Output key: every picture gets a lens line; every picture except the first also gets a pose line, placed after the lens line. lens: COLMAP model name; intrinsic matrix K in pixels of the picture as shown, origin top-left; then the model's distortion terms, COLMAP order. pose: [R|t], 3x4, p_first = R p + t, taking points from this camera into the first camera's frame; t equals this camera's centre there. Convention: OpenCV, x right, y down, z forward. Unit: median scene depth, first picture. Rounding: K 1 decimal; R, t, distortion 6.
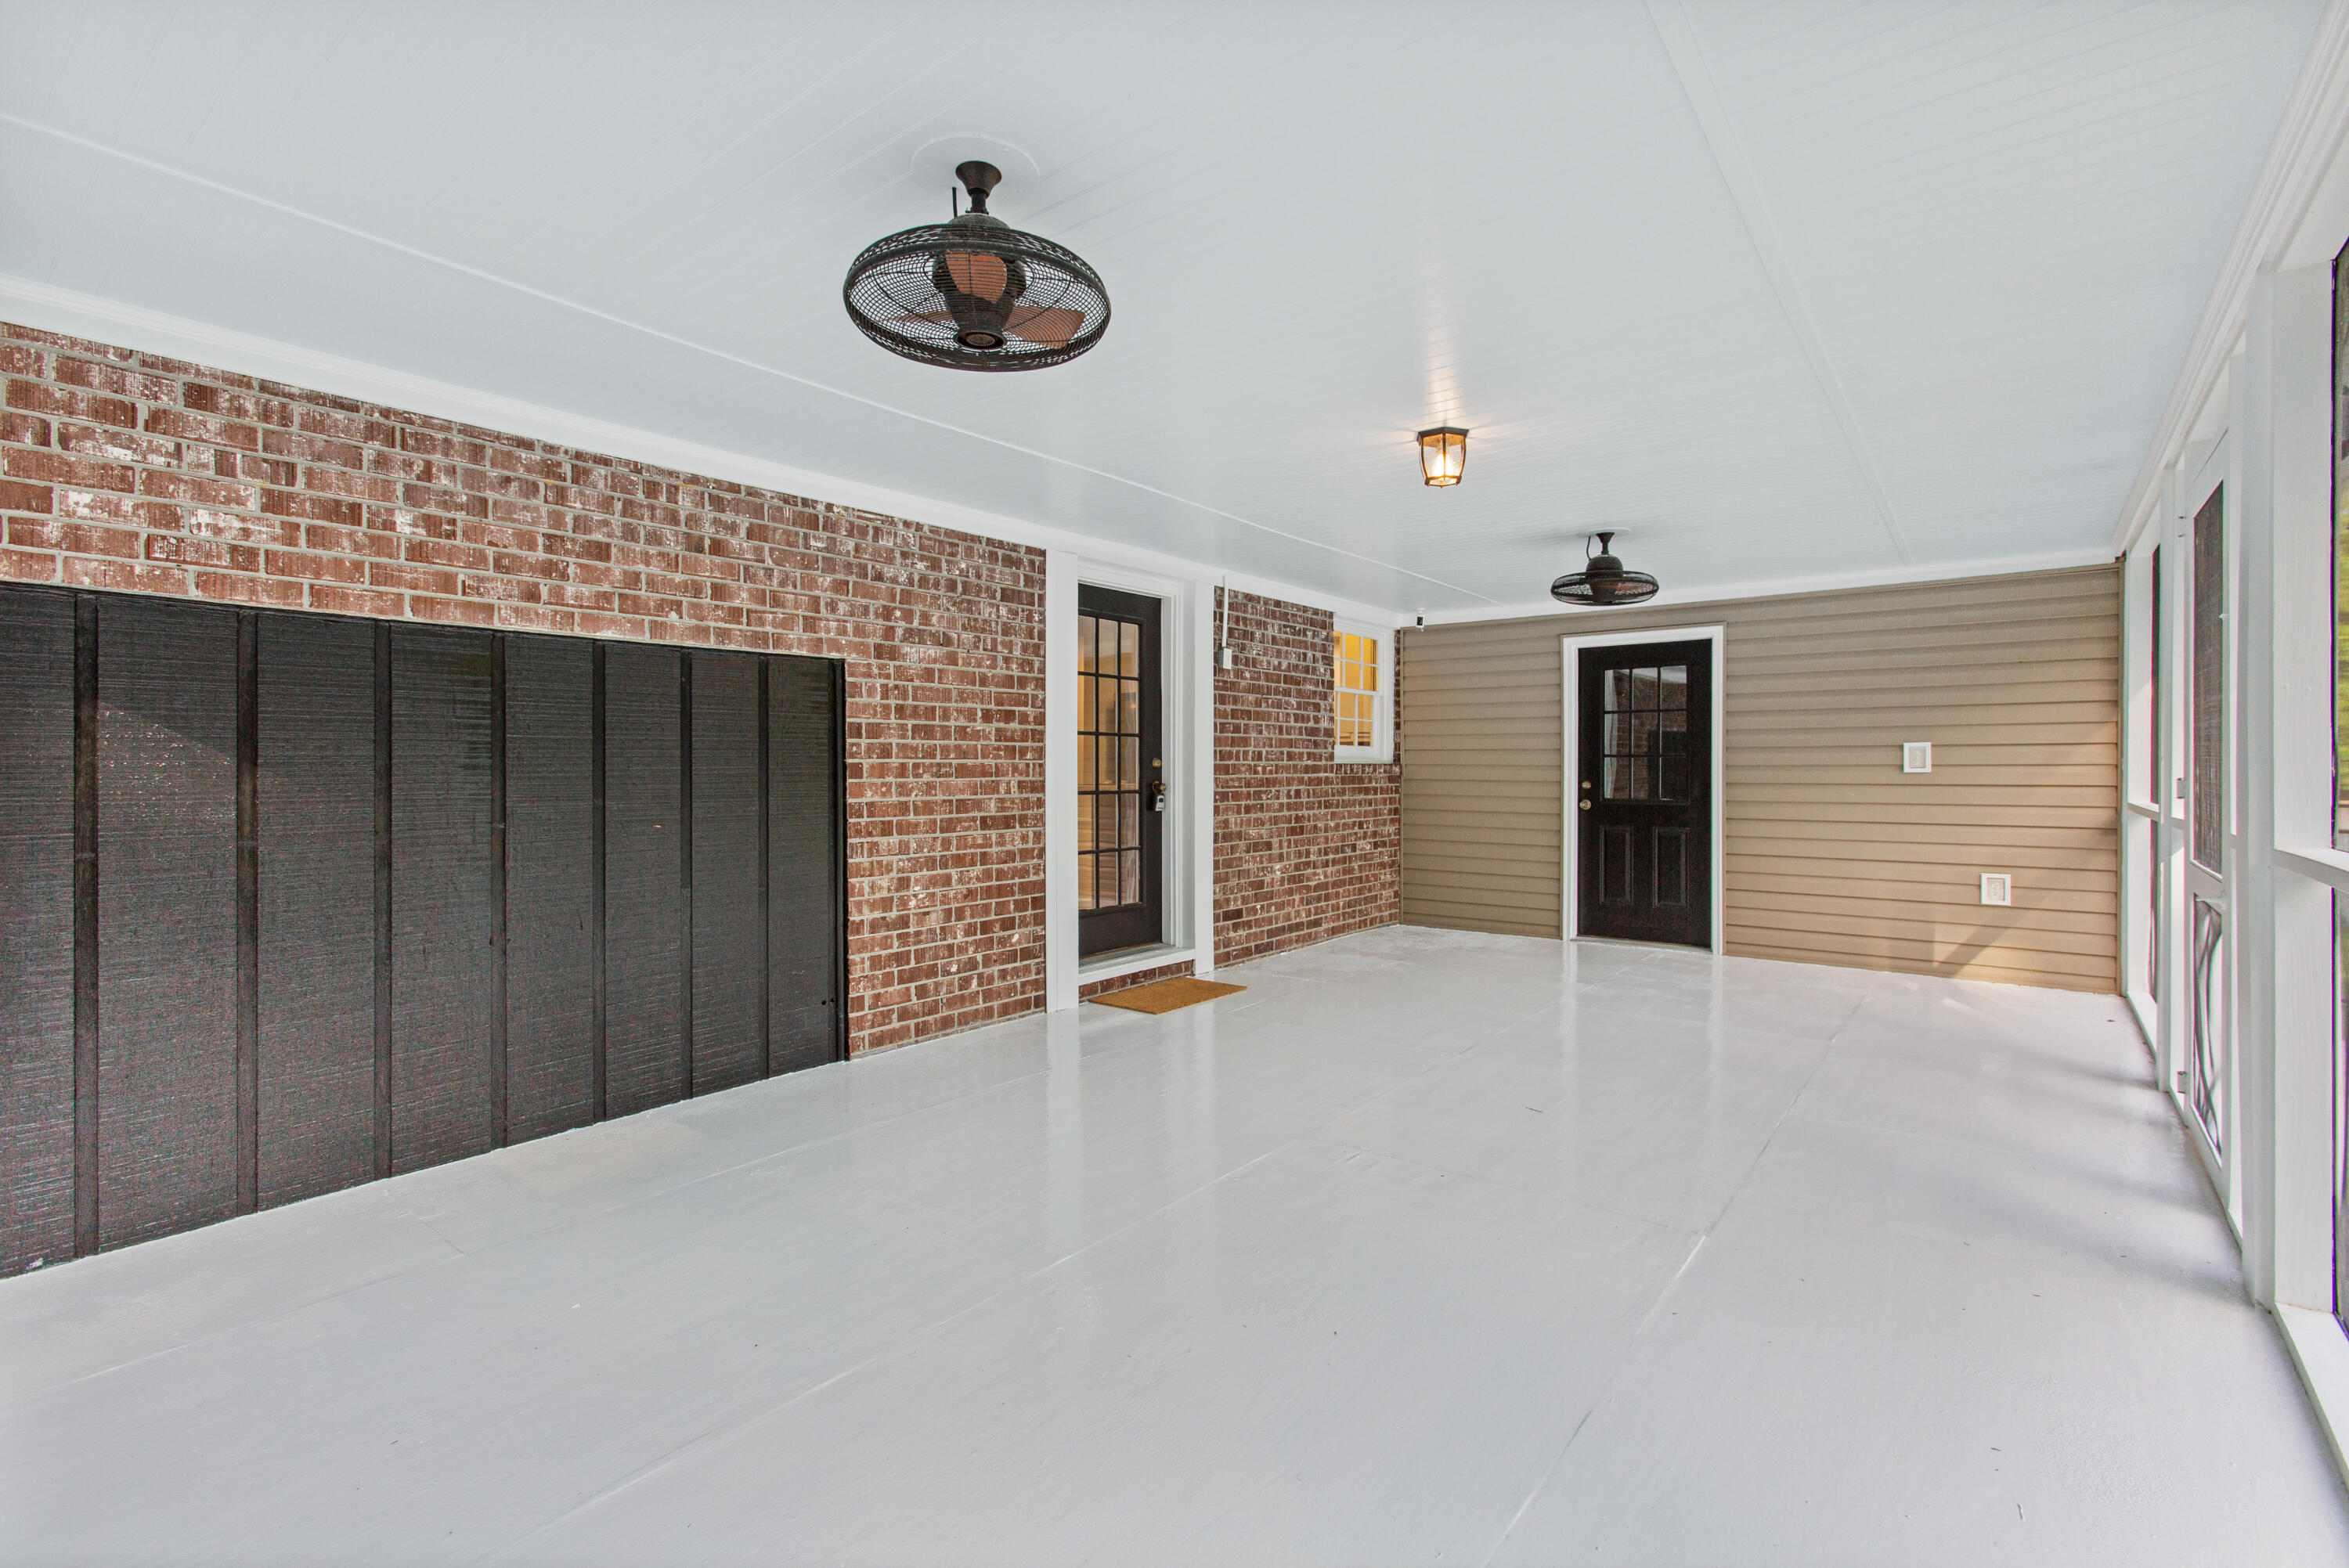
lens RADIAL K [[1057.9, 0, 1176.1], [0, 1057.9, 772.0], [0, 0, 1]] dist [0.000927, 0.000477]
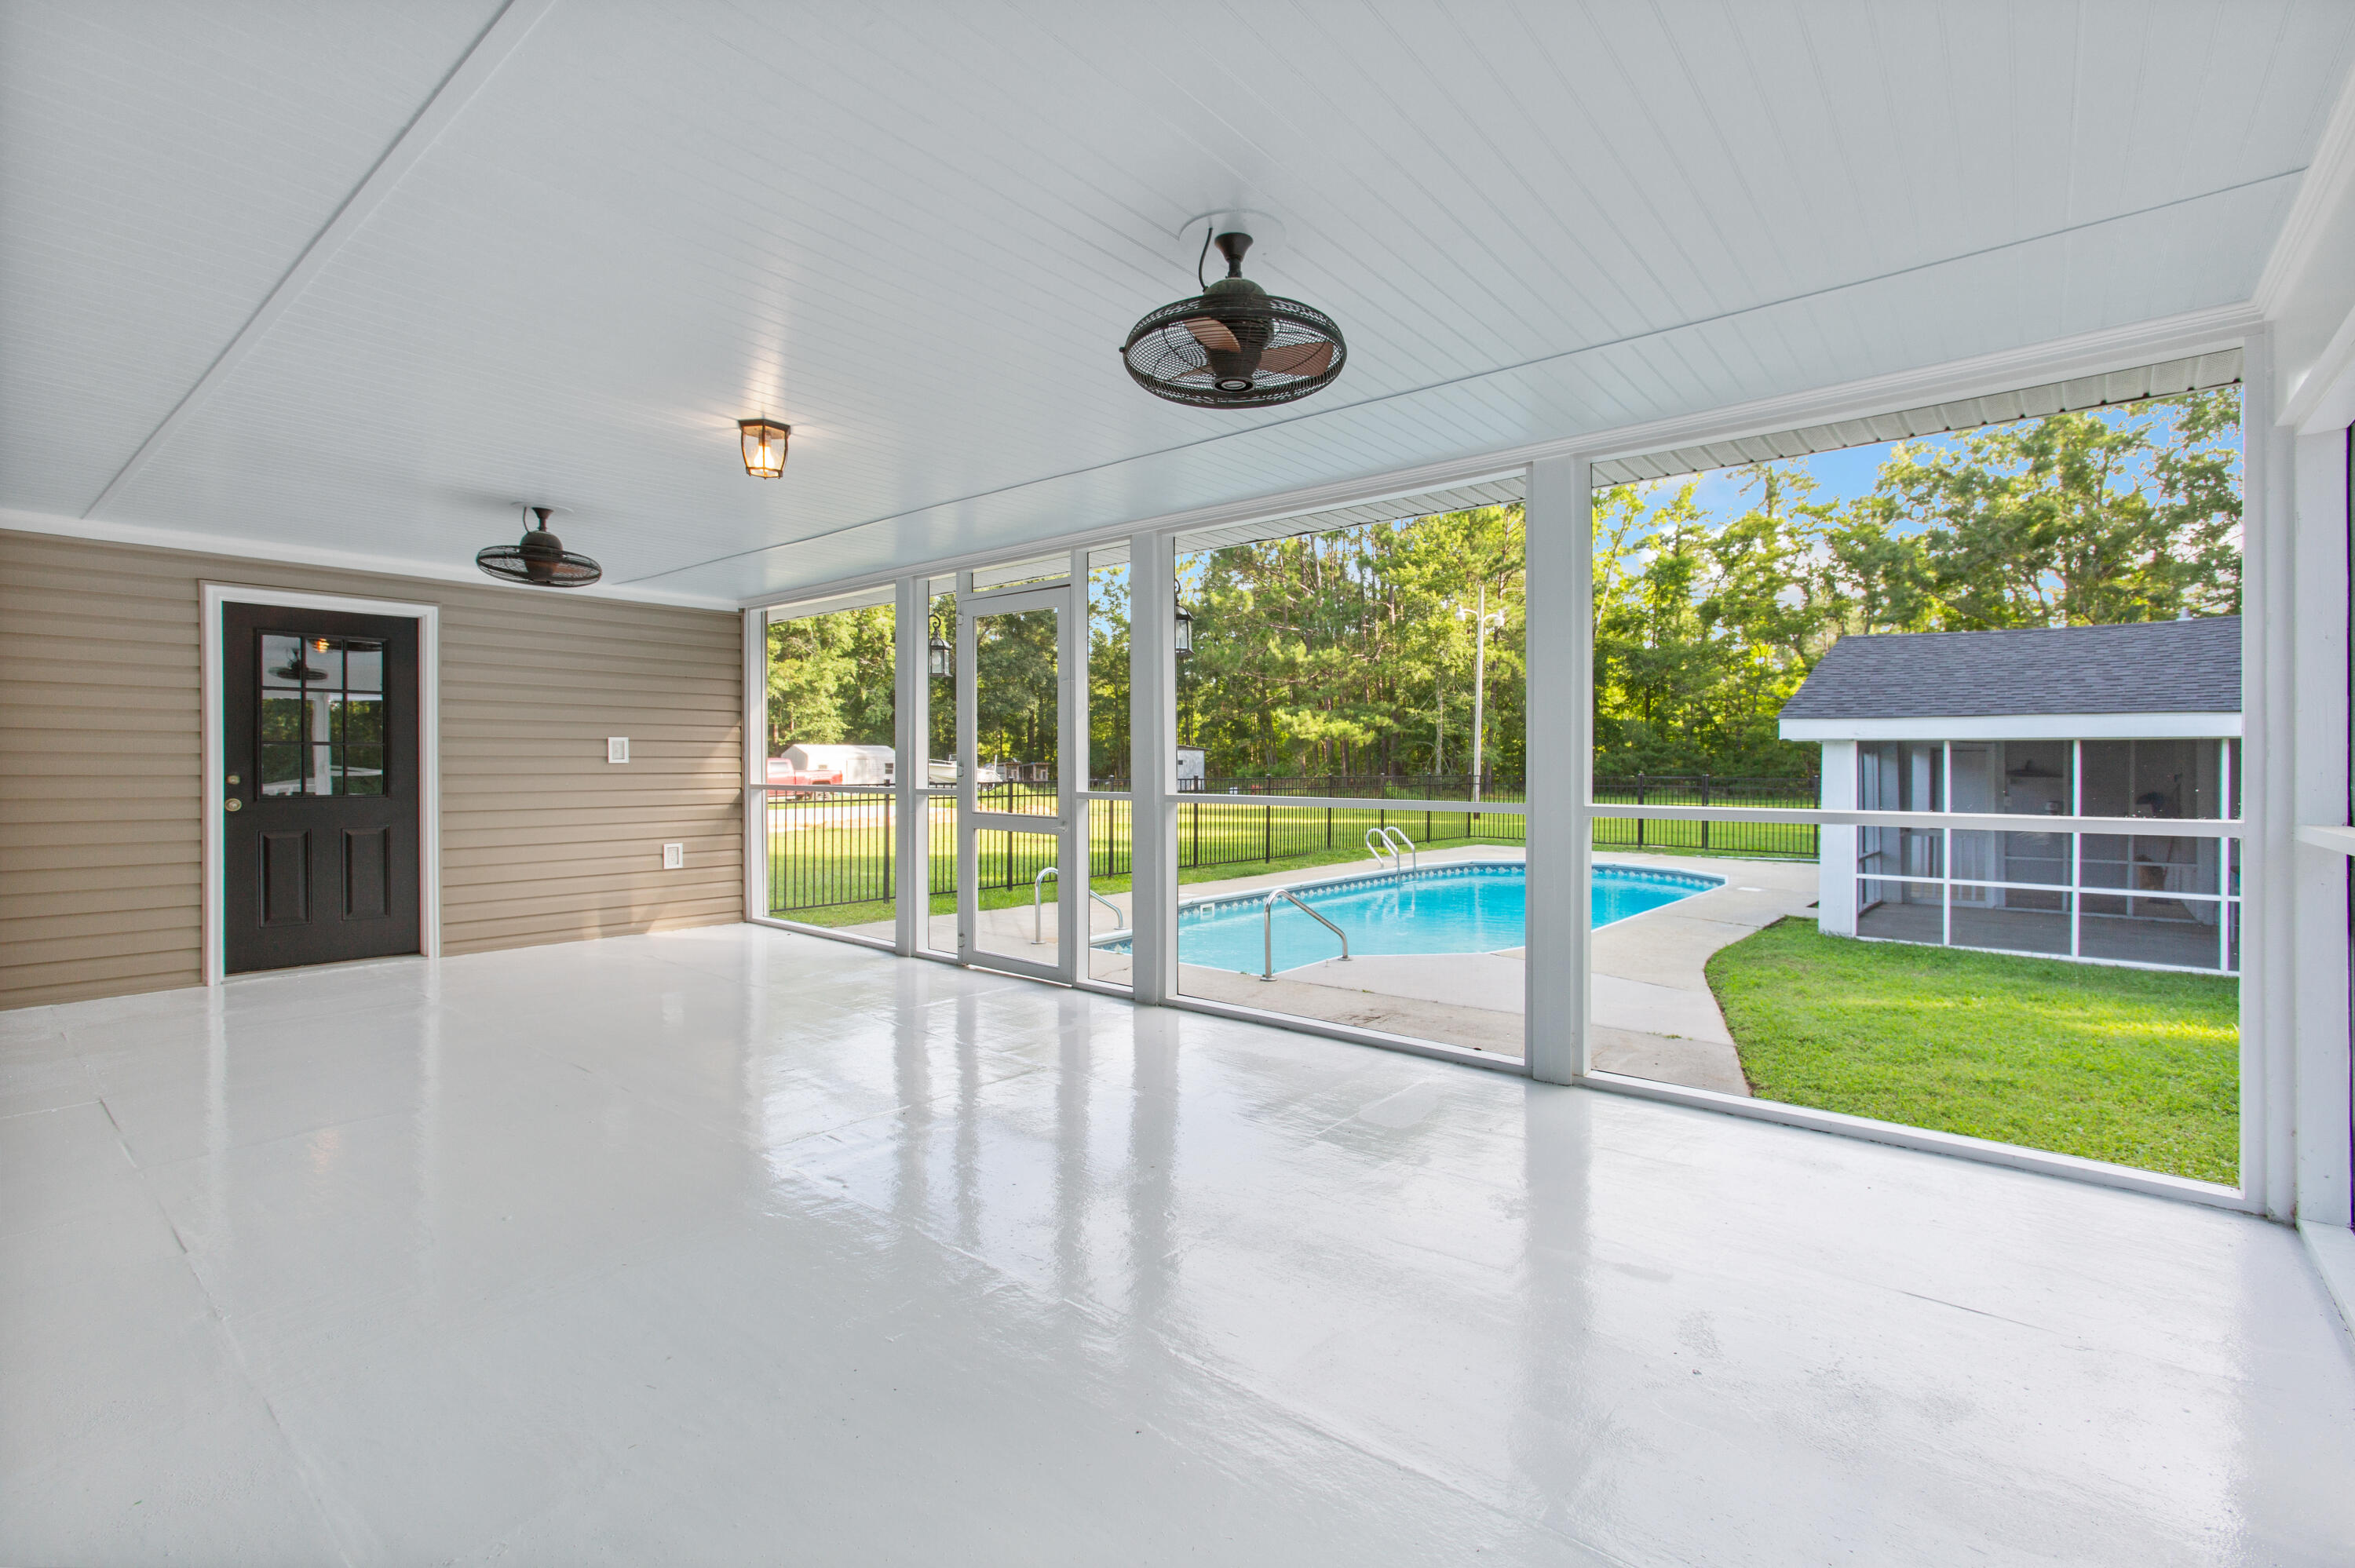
lens RADIAL K [[1060.6, 0, 1178.5], [0, 1060.6, 776.4], [0, 0, 1]] dist [0.000927, 0.000477]
pose [[0.022725, -0.013663, 0.999648, -0.413946], [0.000085, 0.999907, 0.013664, -0.000674], [-0.999742, -0.000226, 0.022724, 0.323423]]
